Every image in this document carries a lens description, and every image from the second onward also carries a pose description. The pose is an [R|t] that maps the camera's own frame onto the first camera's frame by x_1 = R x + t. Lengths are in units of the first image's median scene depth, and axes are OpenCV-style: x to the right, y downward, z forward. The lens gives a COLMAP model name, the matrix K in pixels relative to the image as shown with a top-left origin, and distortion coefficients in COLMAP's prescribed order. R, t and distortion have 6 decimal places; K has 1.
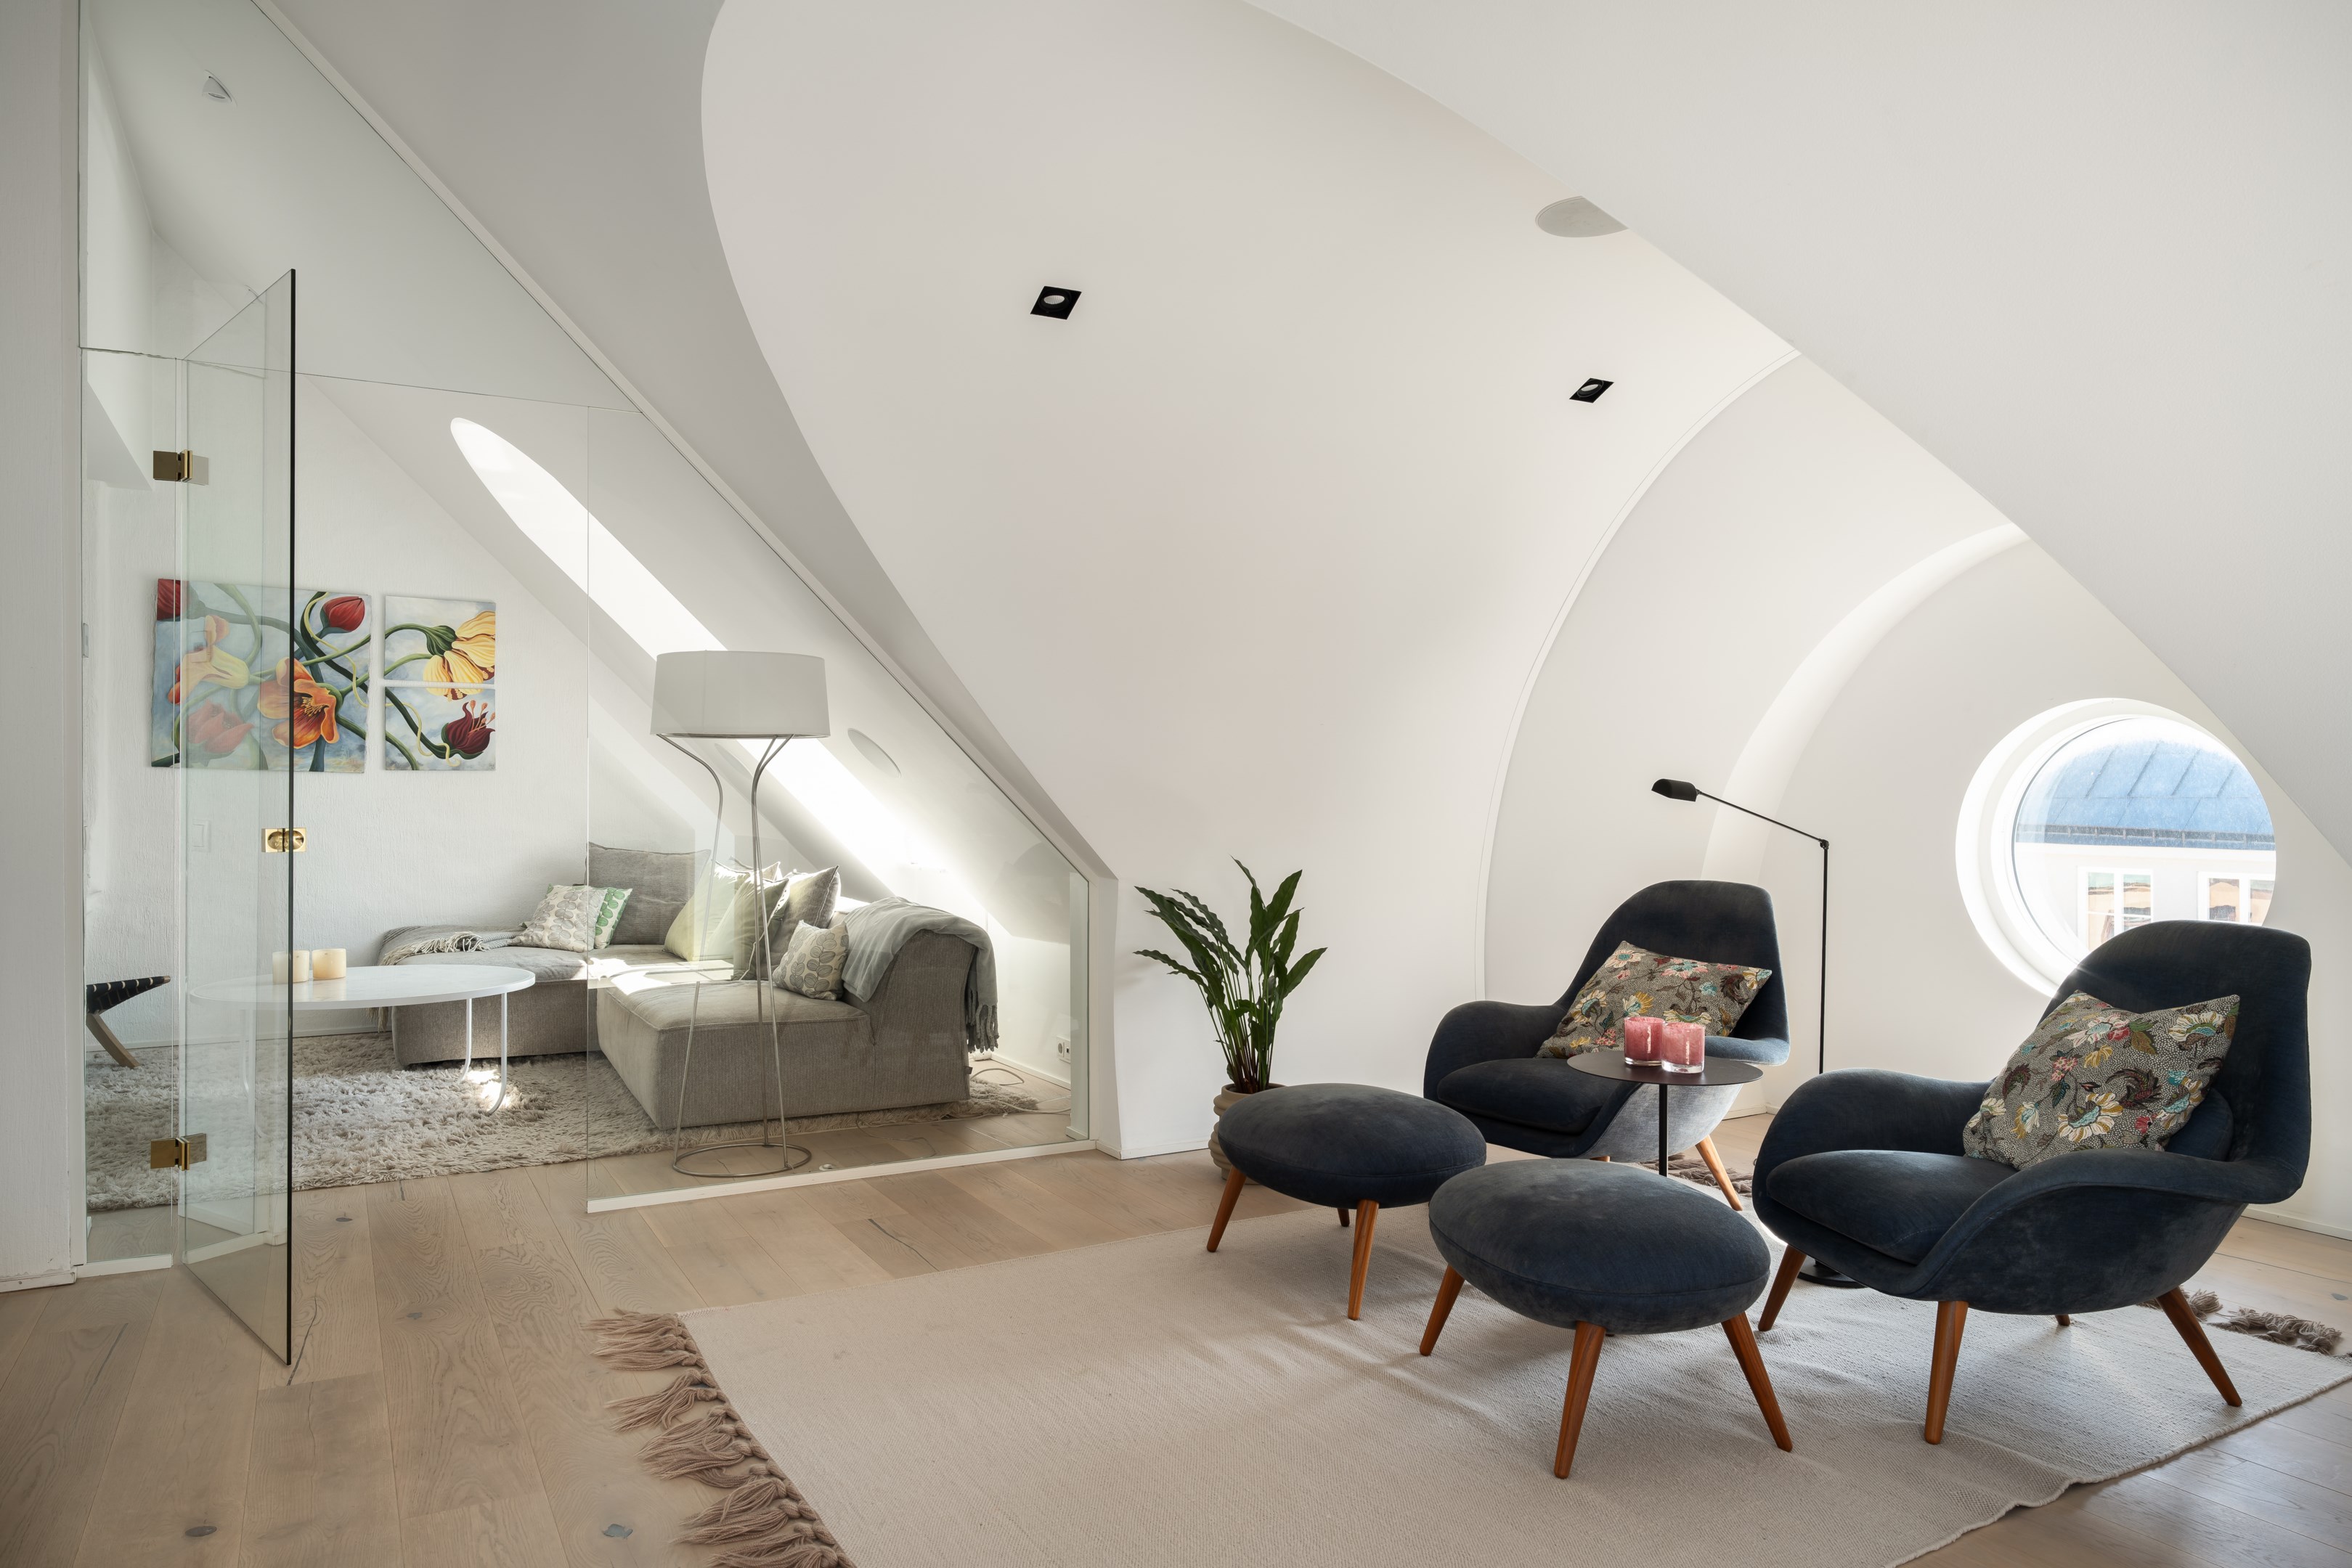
lens RADIAL K [[1529.4, 0, 1167.6], [0, 1529.4, 783.7], [0, 0, 1]] dist [-0.022857, 0.037352]
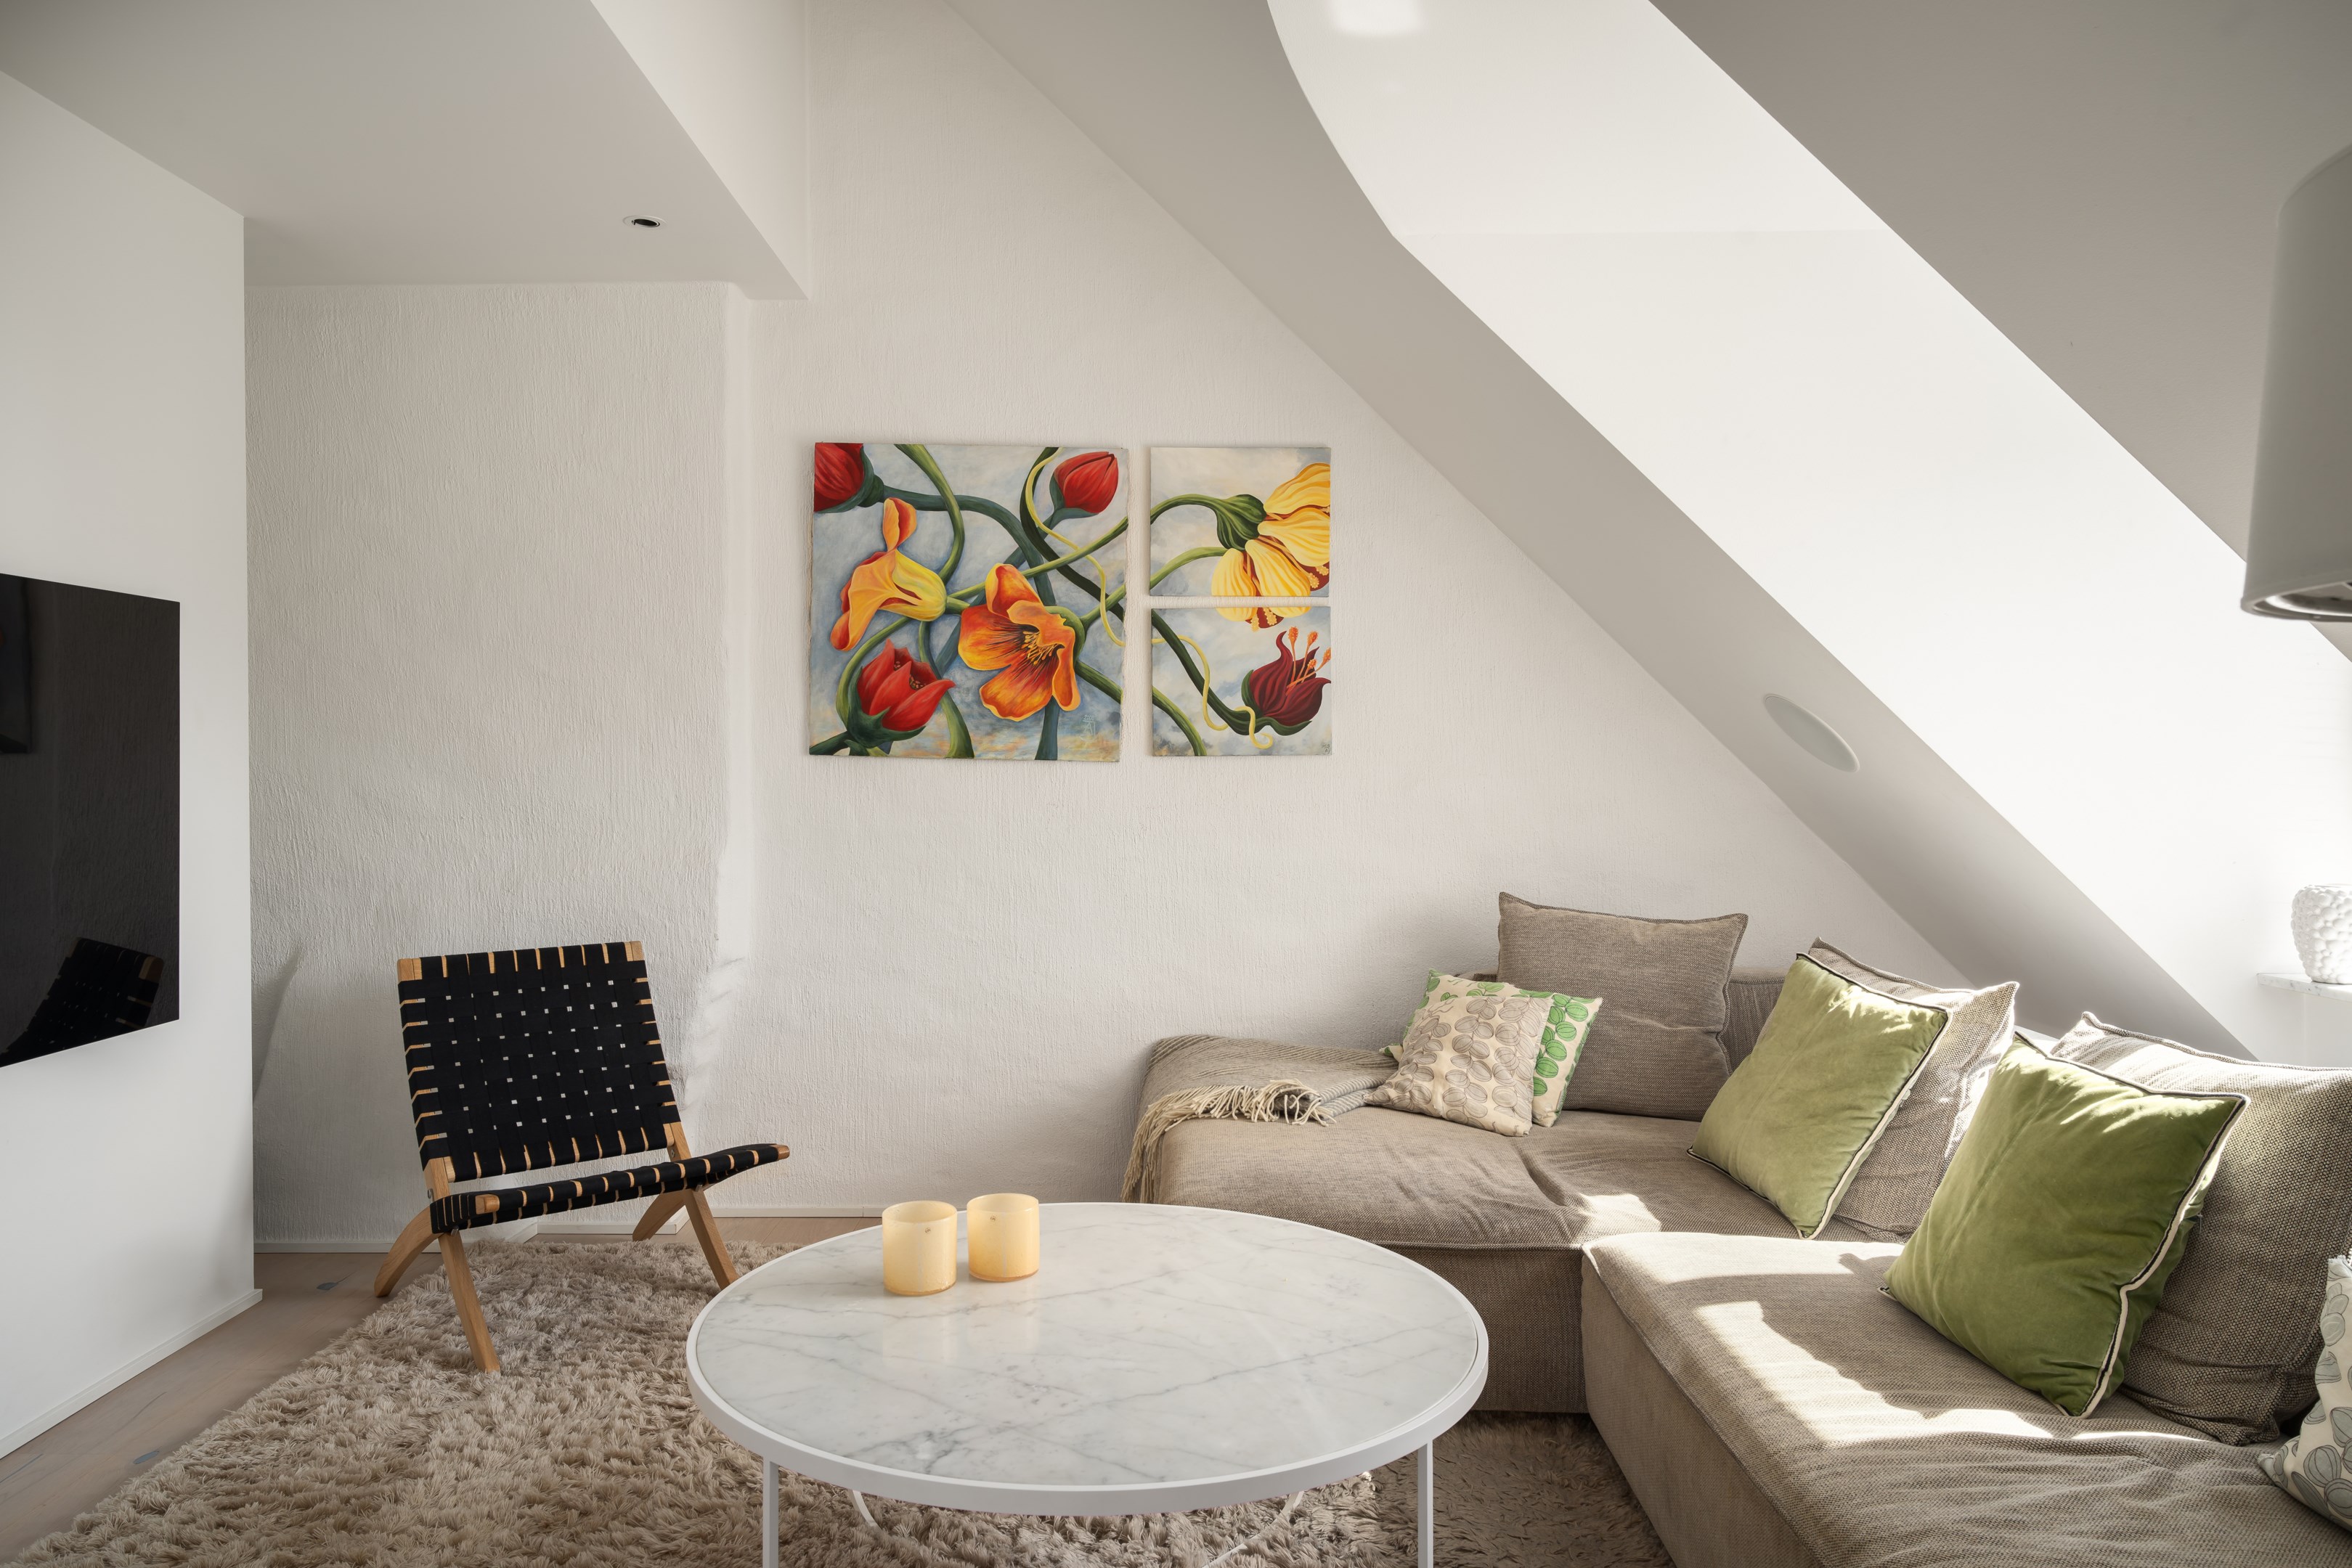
lens RADIAL K [[1534.0, 0, 1168.8], [0, 1534.0, 780.7], [0, 0, 1]] dist [0.001100, 0.000359]
pose [[0.883043, 0.001514, -0.469289, -0.242530], [0.007389, 0.999826, 0.017129, -0.009682], [0.469233, -0.018594, 0.882878, 0.503942]]
